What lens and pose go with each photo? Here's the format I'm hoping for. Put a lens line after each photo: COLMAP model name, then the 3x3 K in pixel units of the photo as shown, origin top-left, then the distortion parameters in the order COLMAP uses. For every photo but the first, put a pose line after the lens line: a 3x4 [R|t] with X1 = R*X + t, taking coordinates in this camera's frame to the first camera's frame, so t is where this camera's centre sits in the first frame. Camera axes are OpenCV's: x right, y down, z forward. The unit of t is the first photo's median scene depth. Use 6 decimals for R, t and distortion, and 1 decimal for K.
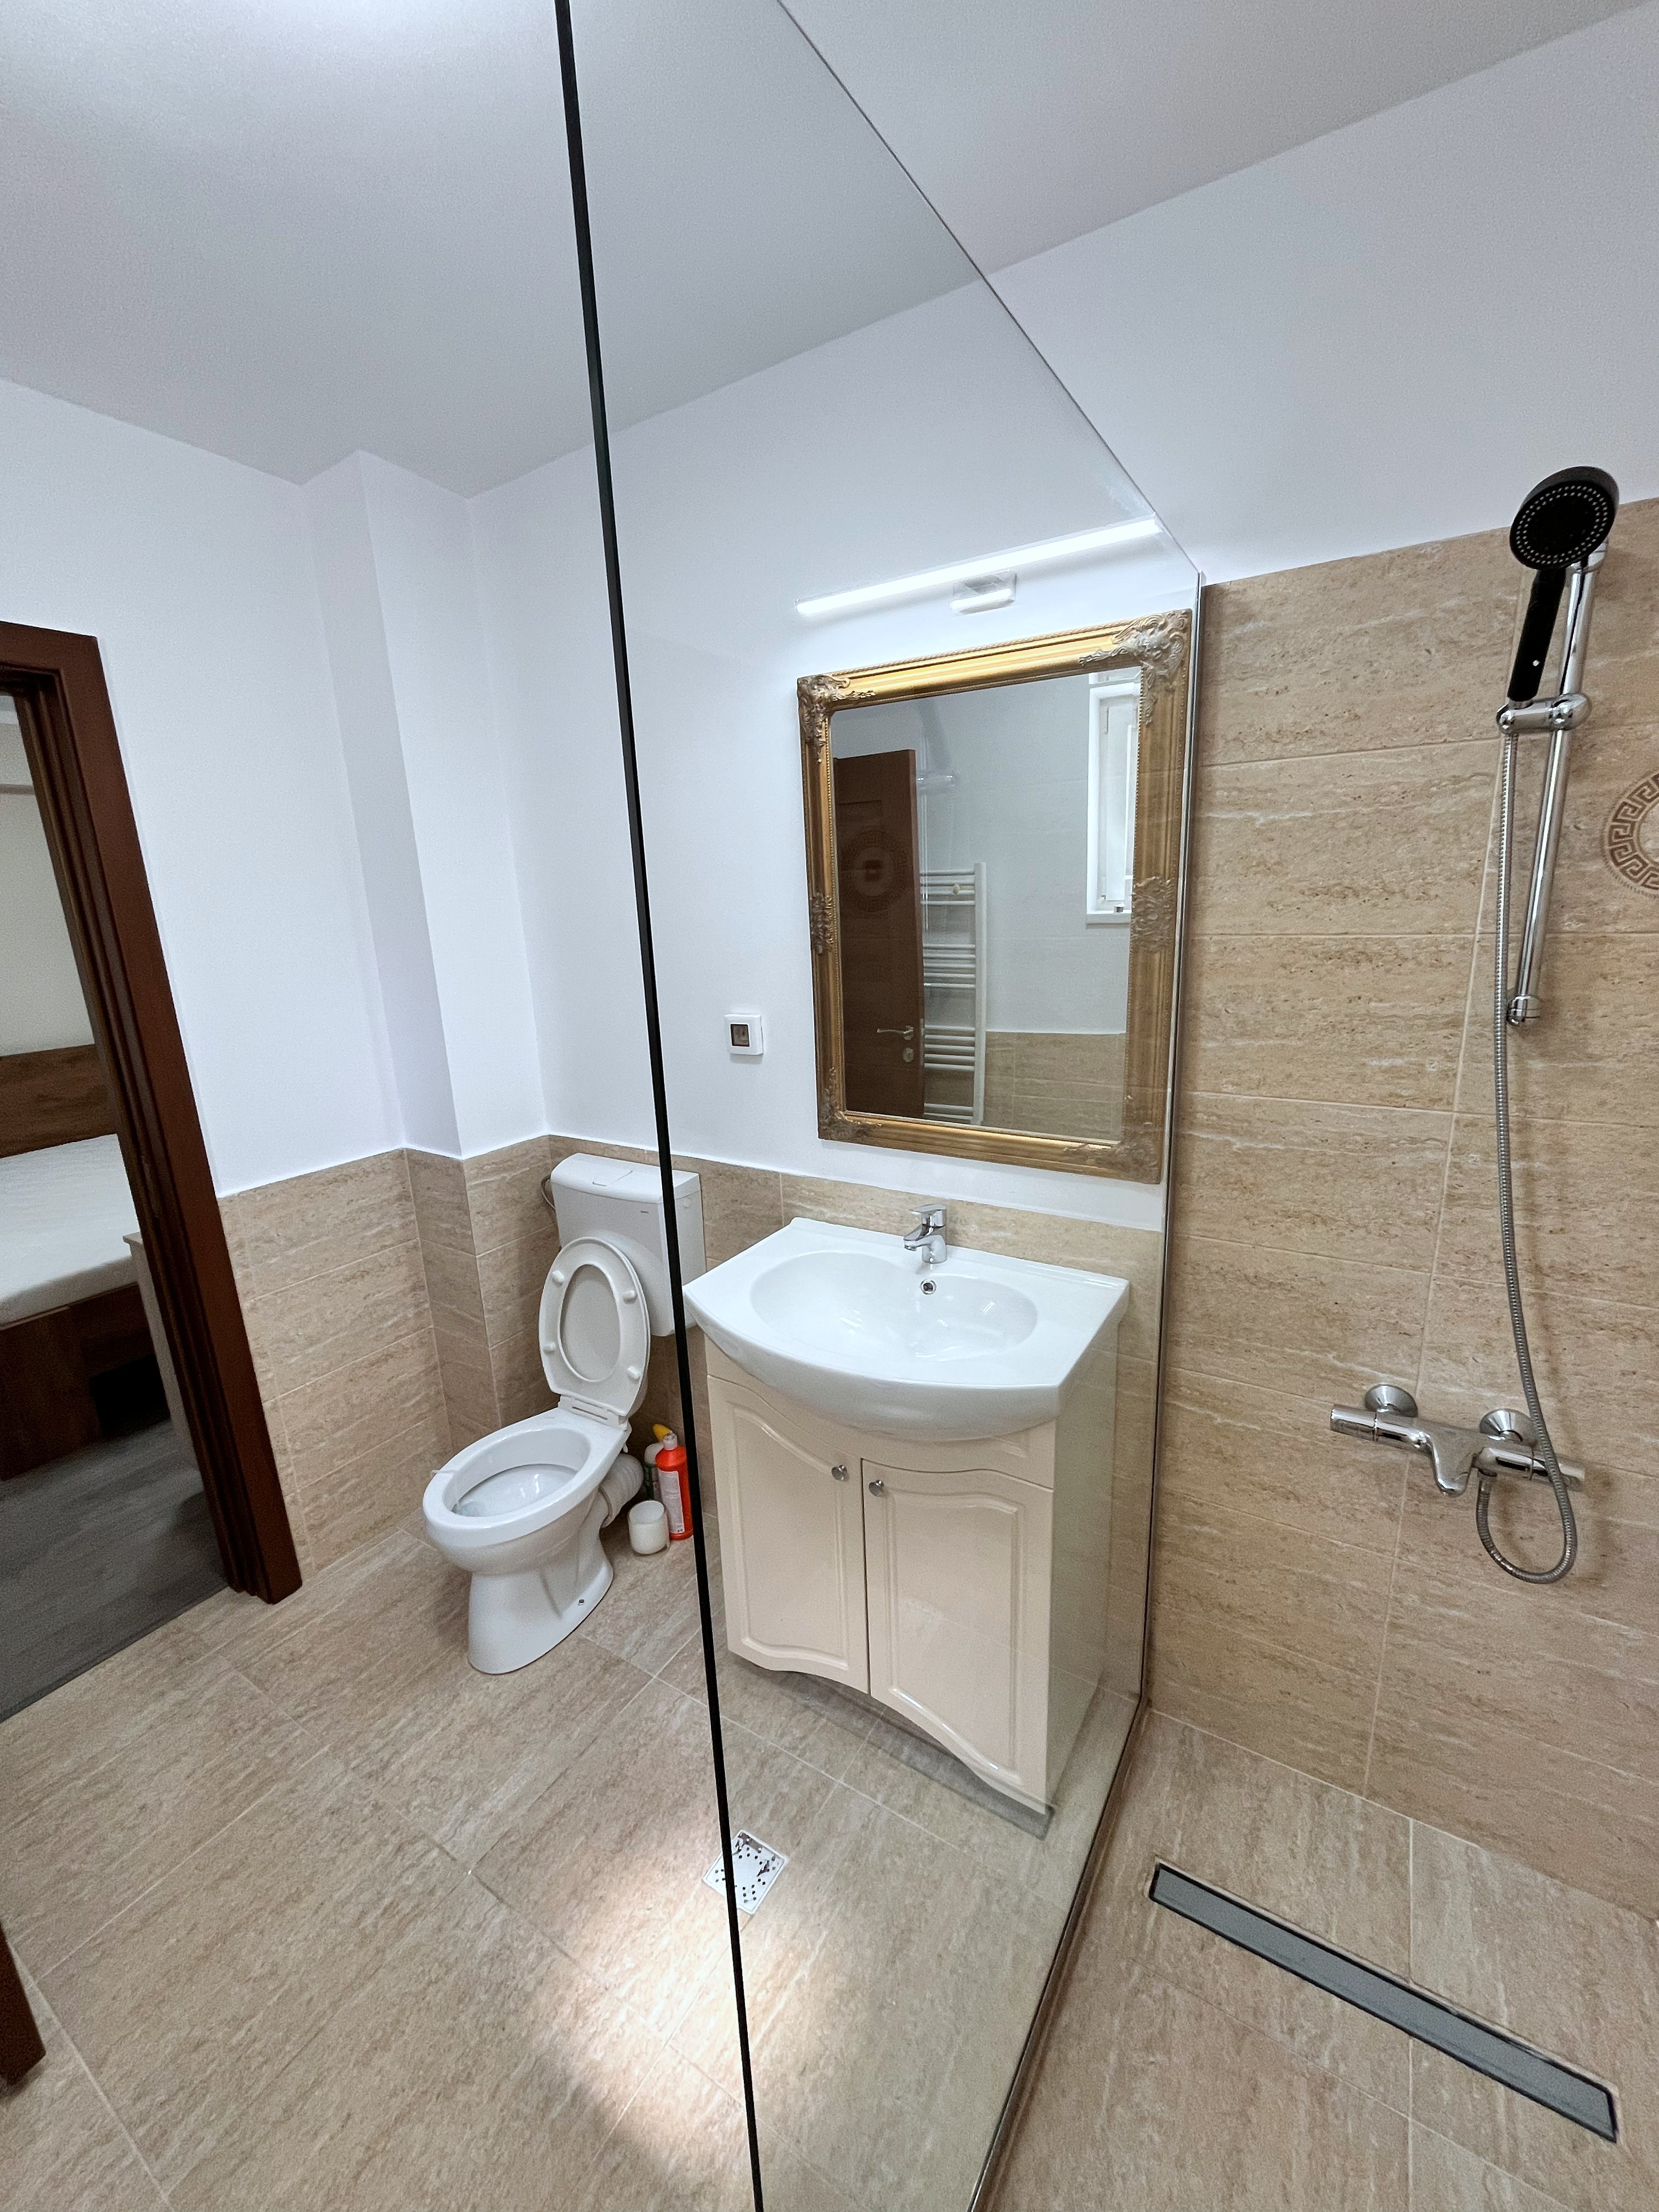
lens RADIAL K [[895.0, 0, 834.4], [0, 895.0, 1112.0], [0, 0, 1]] dist [-0.000594, 0.000612]
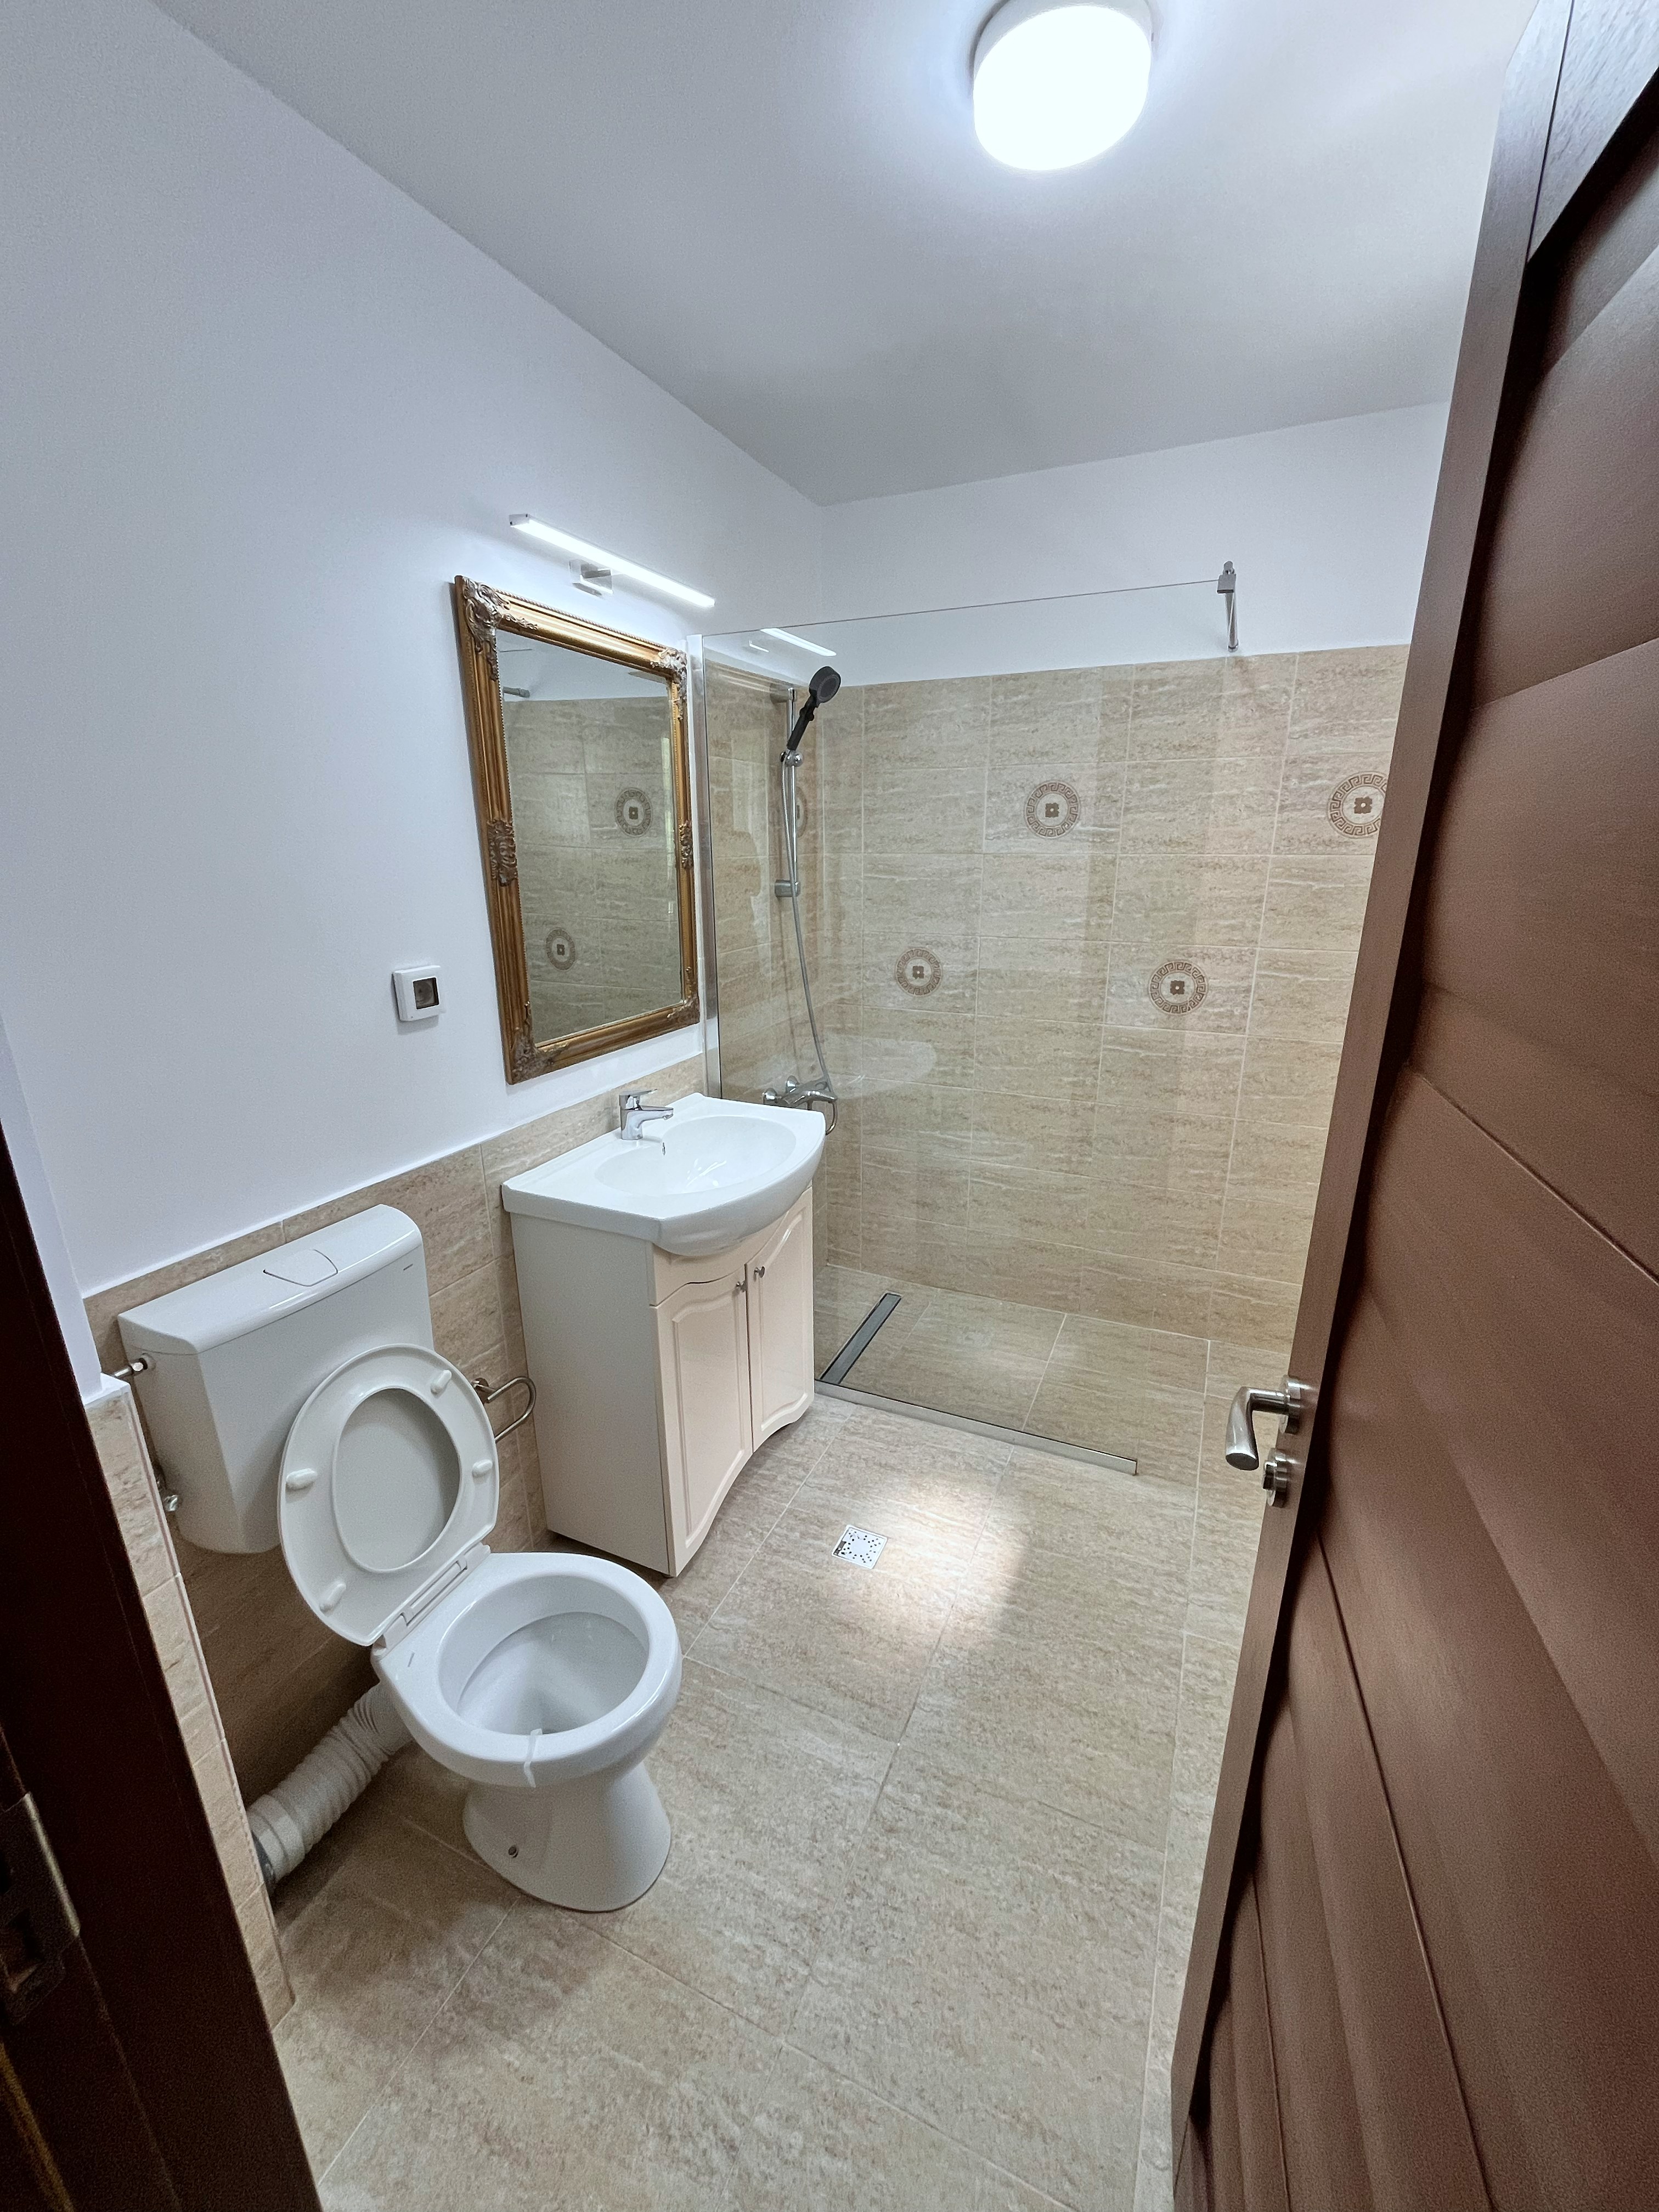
lens RADIAL K [[895.0, 0, 834.4], [0, 895.0, 1112.0], [0, 0, 1]] dist [-0.000594, 0.000612]
pose [[-0.139863, -0.253586, 0.957148, -1.168838], [0.249575, 0.926412, 0.281912, -0.150176], [-0.958202, 0.278309, -0.066282, 0.898237]]
